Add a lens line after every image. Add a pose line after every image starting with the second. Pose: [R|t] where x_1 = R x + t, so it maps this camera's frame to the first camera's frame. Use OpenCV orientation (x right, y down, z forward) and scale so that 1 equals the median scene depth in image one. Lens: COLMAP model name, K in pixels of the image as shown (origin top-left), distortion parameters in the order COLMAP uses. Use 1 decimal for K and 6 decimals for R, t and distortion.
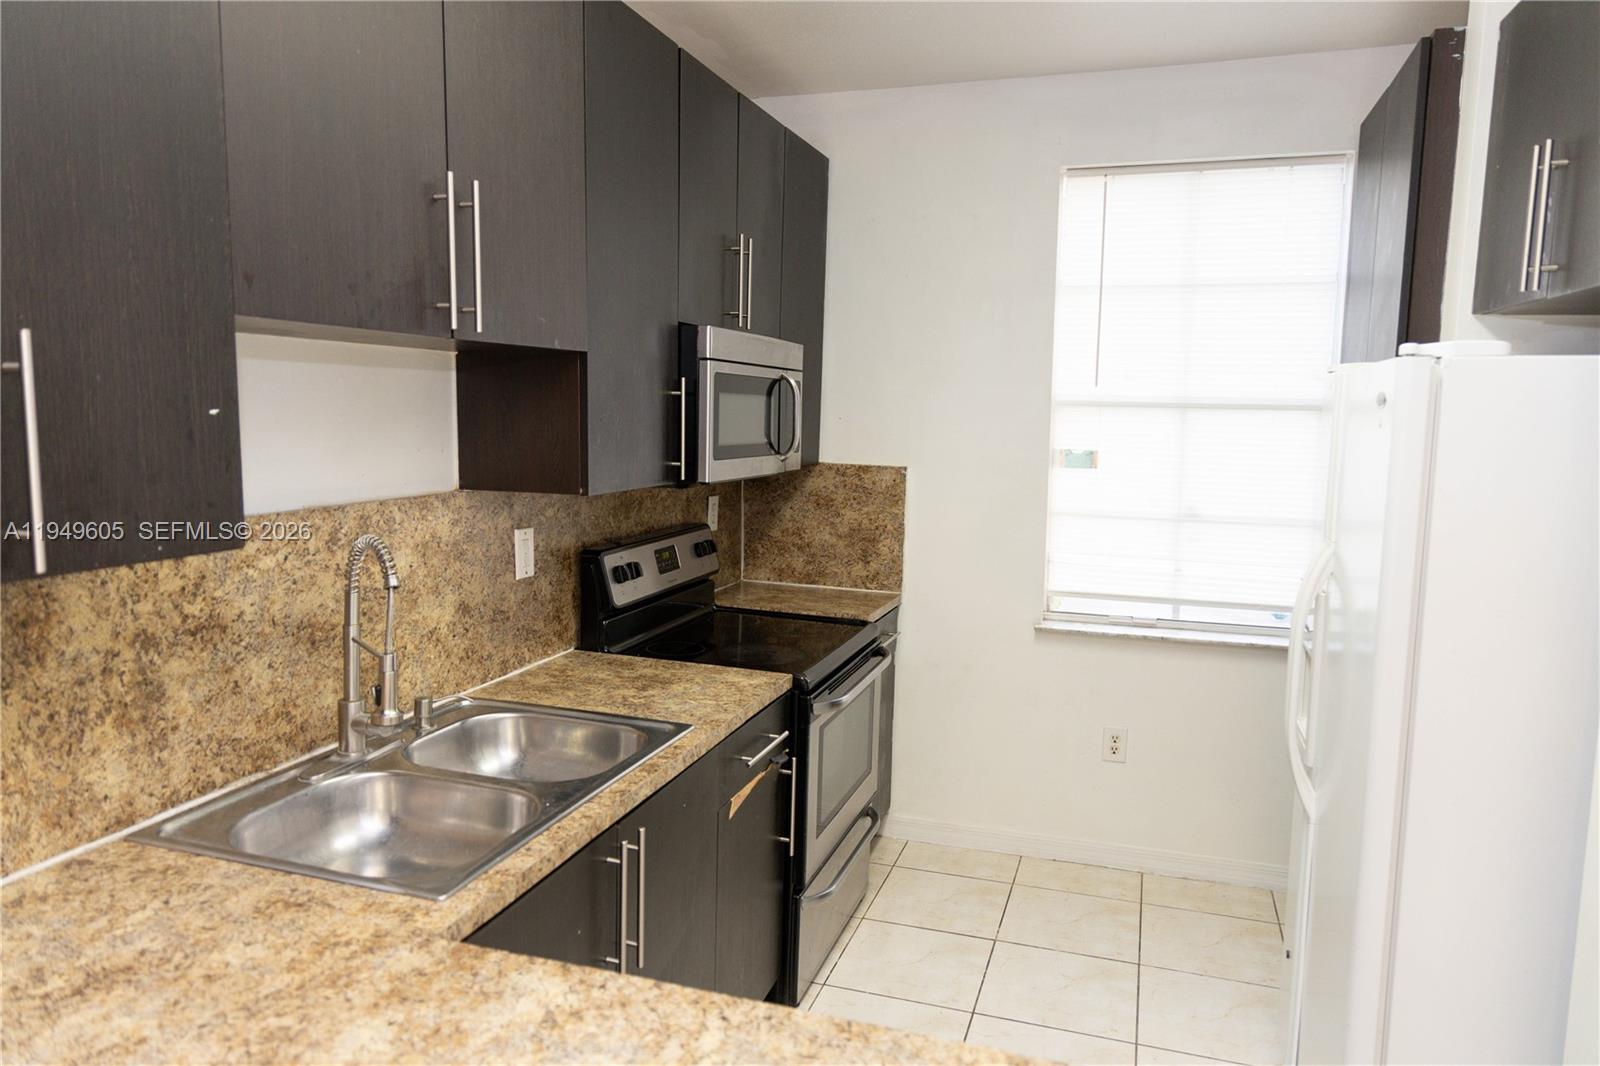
lens RADIAL K [[1057.8, 0, 800.0], [0, 1057.8, 533.0], [0, 0, 1]] dist [-0.007996, -0.001650]
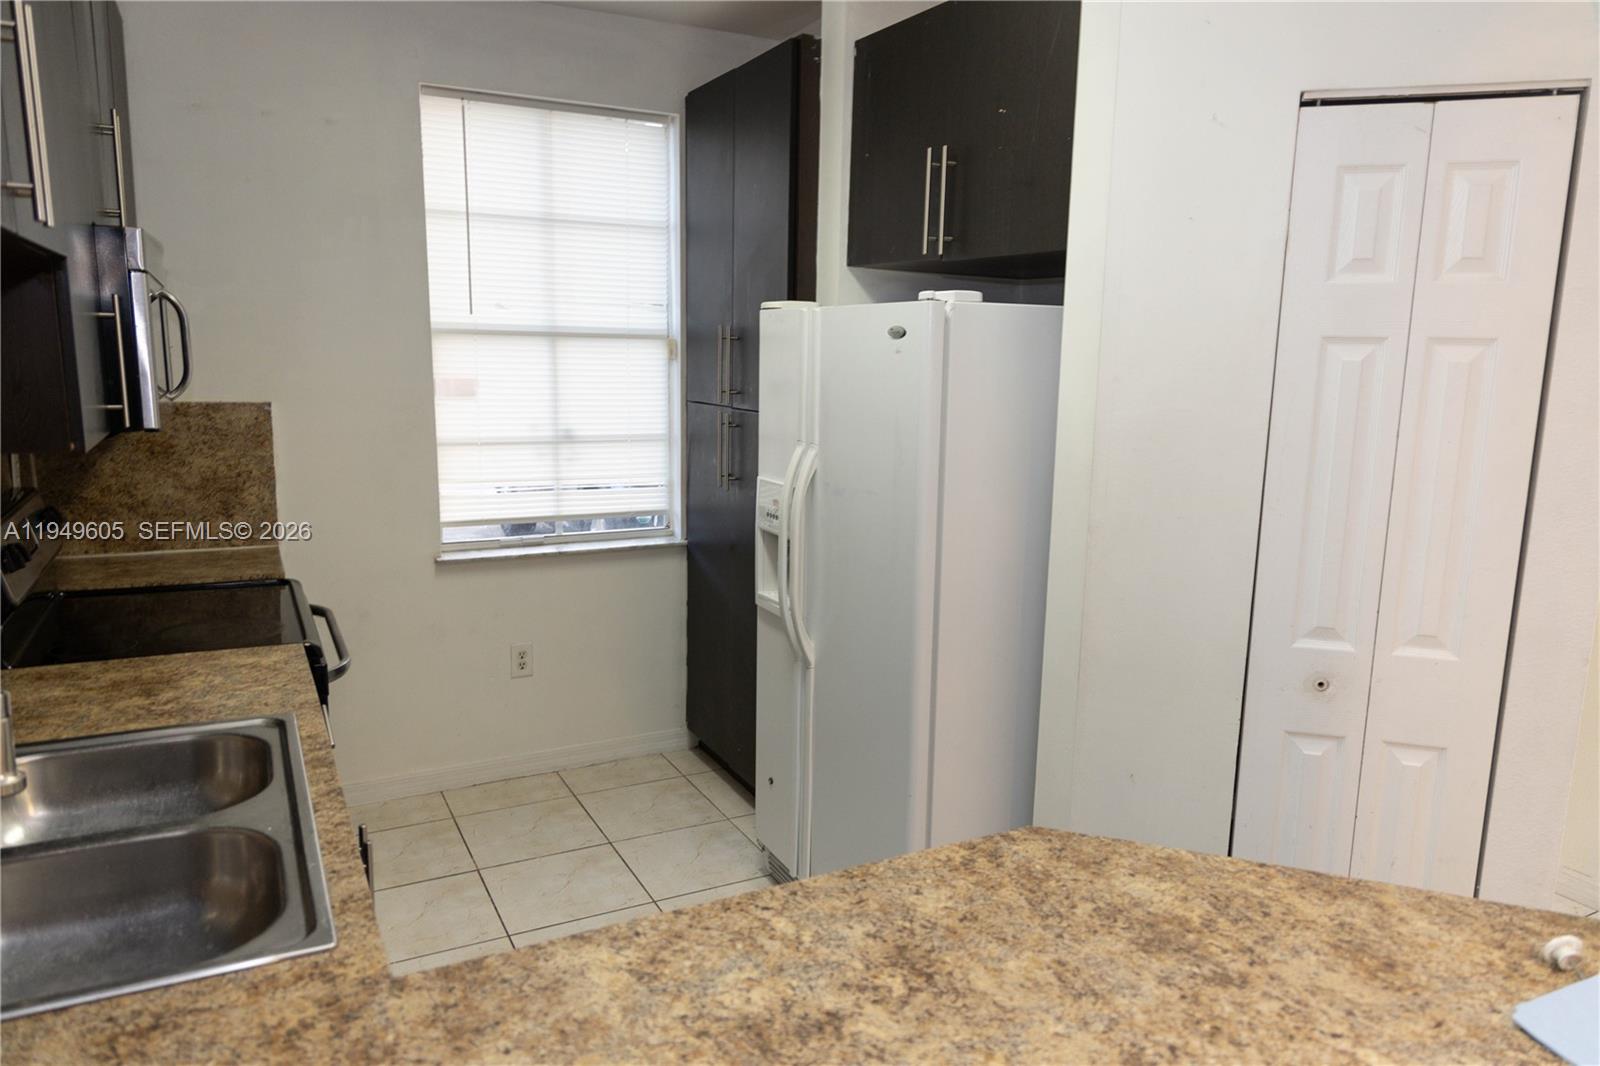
lens RADIAL K [[1050.6, 0, 800.0], [0, 1050.6, 533.0], [0, 0, 1]] dist [-0.019576, -0.001273]
pose [[0.700818, -0.125169, 0.702273, -0.261286], [0.076594, 0.991997, 0.100373, -0.009888], [-0.709216, -0.016553, 0.704796, 0.083819]]
